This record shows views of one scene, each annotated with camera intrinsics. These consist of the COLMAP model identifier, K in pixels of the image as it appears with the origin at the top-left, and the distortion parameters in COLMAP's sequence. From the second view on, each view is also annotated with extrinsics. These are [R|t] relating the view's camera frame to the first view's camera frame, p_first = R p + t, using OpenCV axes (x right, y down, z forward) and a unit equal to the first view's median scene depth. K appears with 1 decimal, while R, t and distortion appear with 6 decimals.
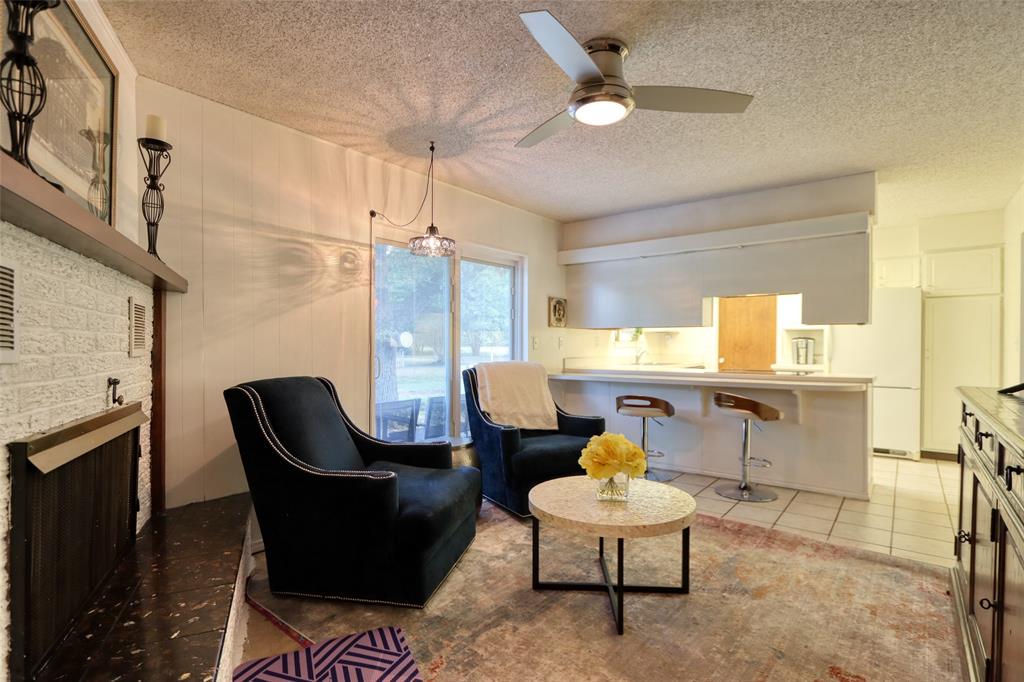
lens RADIAL K [[508.4, 0, 517.1], [0, 508.4, 344.1], [0, 0, 1]] dist [-0.009595, -0.000043]
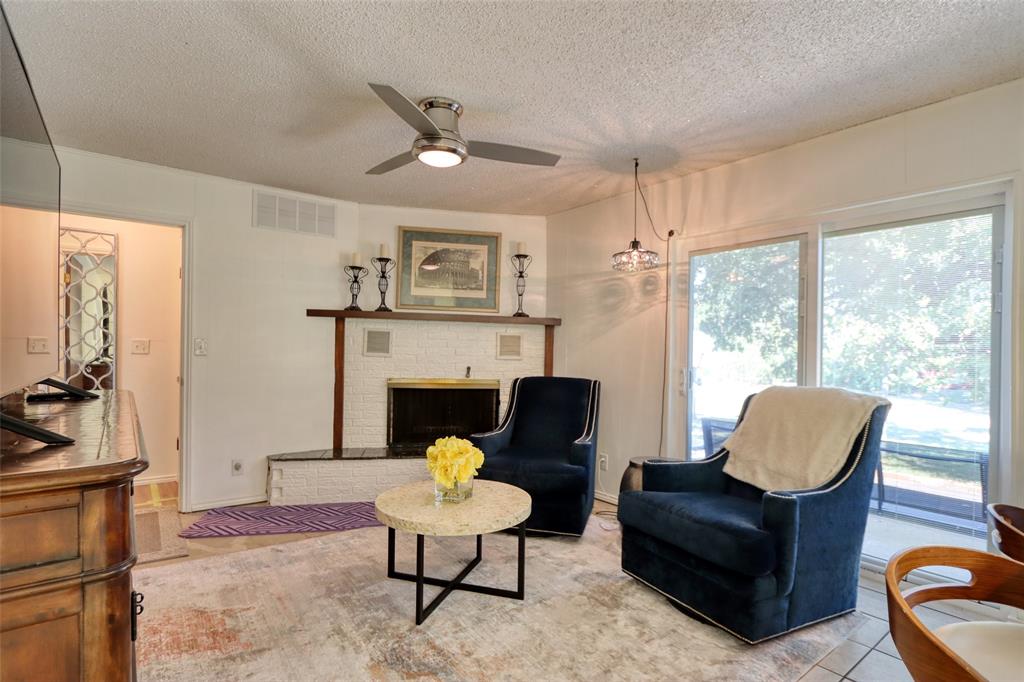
lens RADIAL K [[508.4, 0, 513.0], [0, 508.4, 347.0], [0, 0, 1]] dist [-0.009595, -0.000043]
pose [[-0.246899, -0.009358, -0.968996, 0.895209], [-0.011719, 0.999909, -0.006670, -0.010215], [0.968970, 0.009709, -0.246987, 1.035556]]
